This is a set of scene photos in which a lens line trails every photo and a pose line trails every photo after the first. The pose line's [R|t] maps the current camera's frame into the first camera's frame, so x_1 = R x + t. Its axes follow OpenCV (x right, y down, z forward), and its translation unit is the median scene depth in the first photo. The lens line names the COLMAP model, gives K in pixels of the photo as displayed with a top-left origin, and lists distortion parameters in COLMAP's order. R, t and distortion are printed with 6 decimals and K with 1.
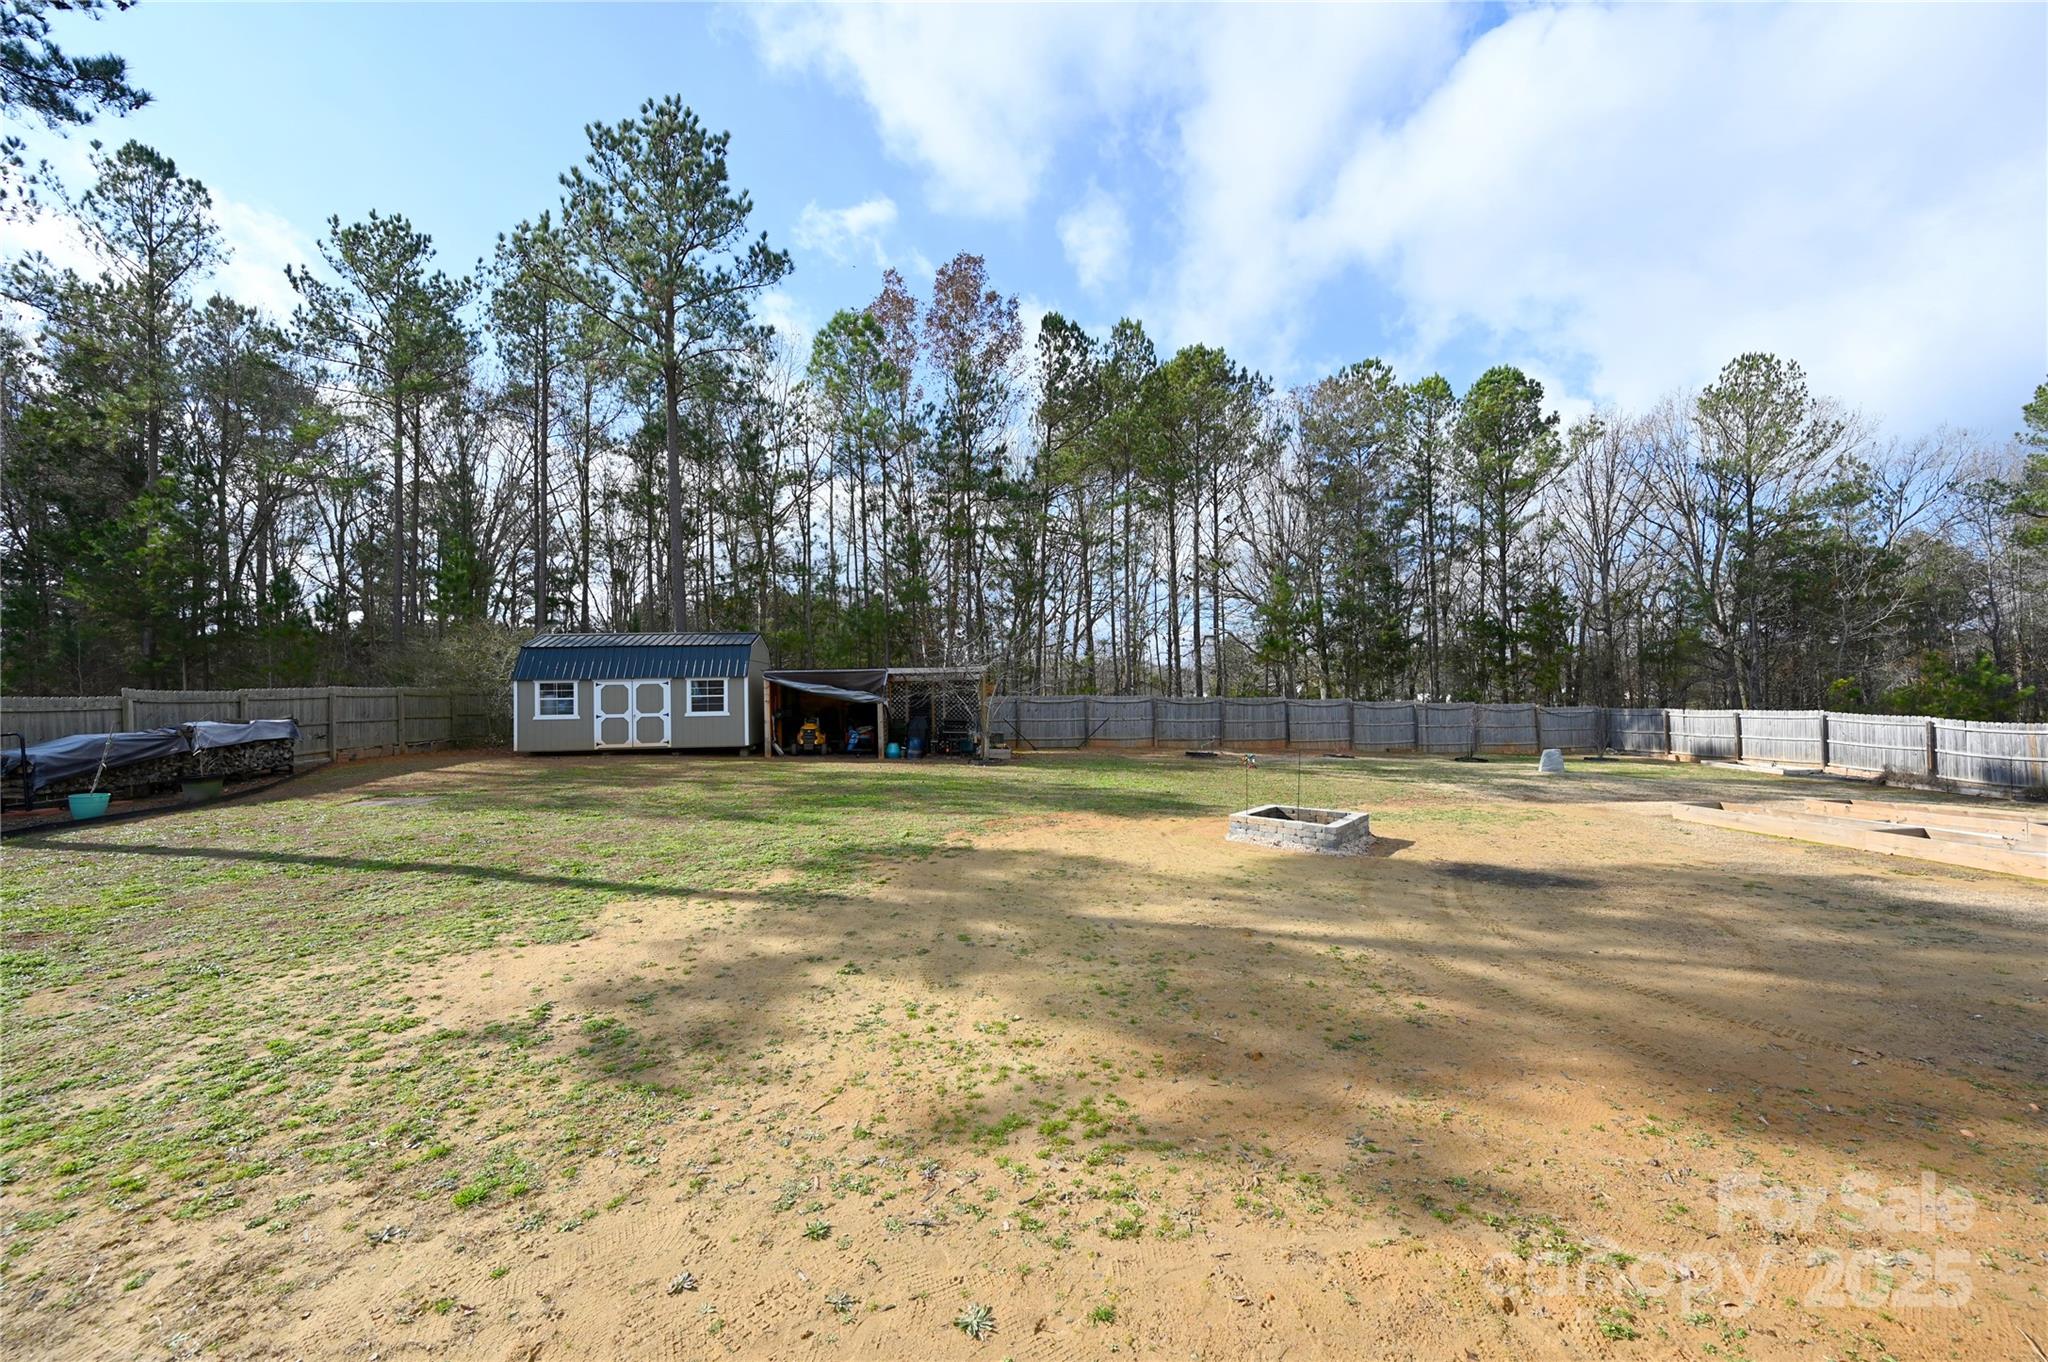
lens RADIAL K [[803.6, 0, 1031.1], [0, 803.6, 680.6], [0, 0, 1]] dist [-0.000806, 0.000039]
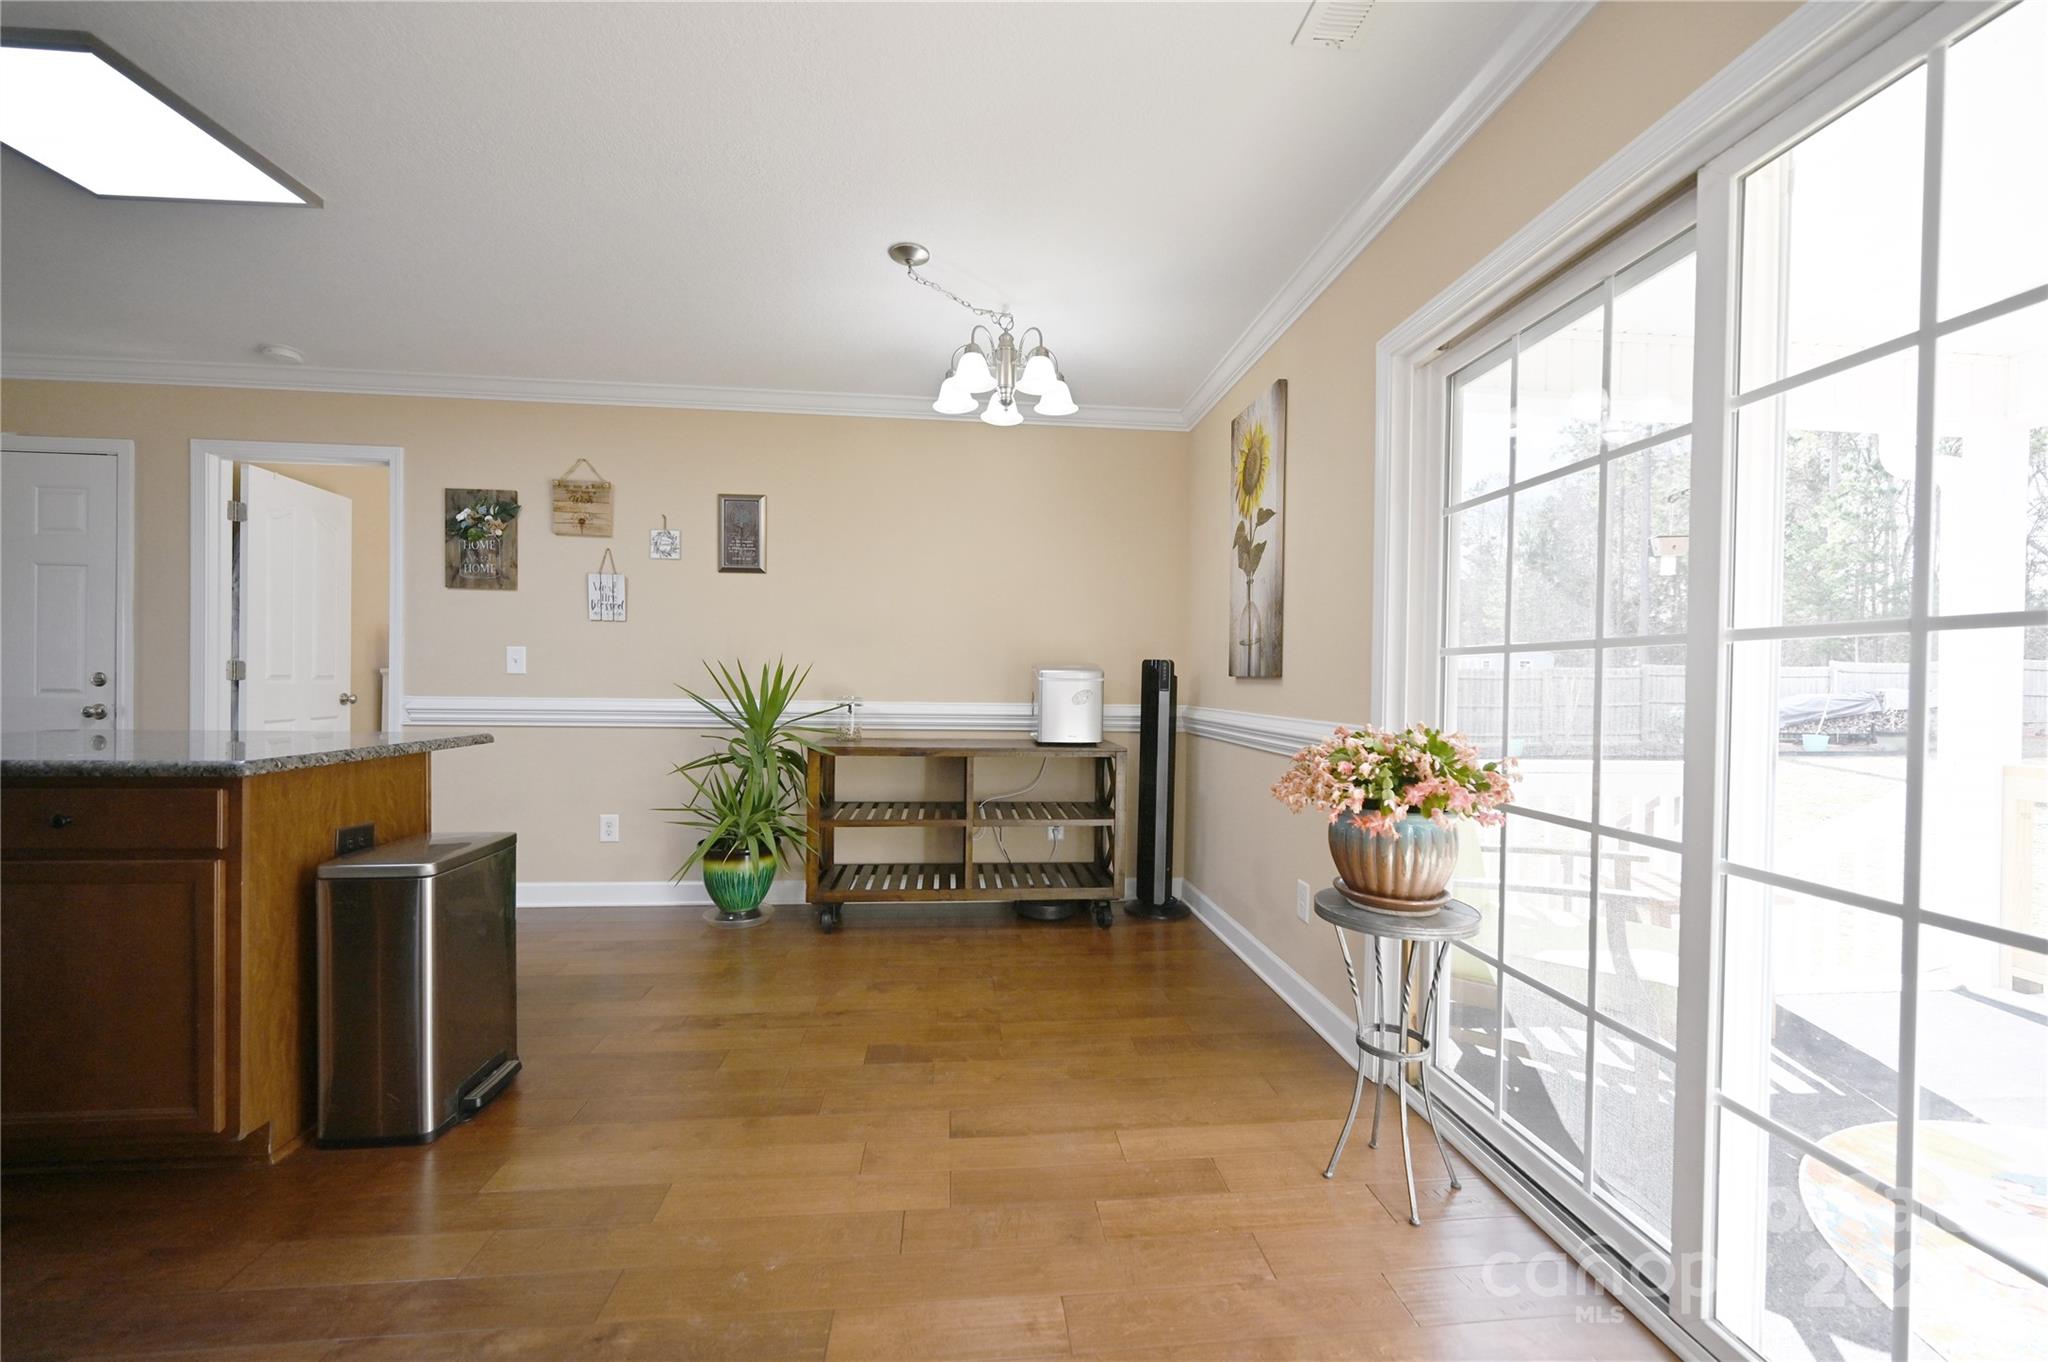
lens RADIAL K [[802.0, 0, 1029.8], [0, 802.0, 688.8], [0, 0, 1]] dist [-0.000727, -0.000164]
pose [[-0.024361, 0.034520, -0.999107, 0.142725], [0.006882, 0.999386, 0.034361, 0.000439], [0.999680, -0.006038, -0.024583, -0.182479]]
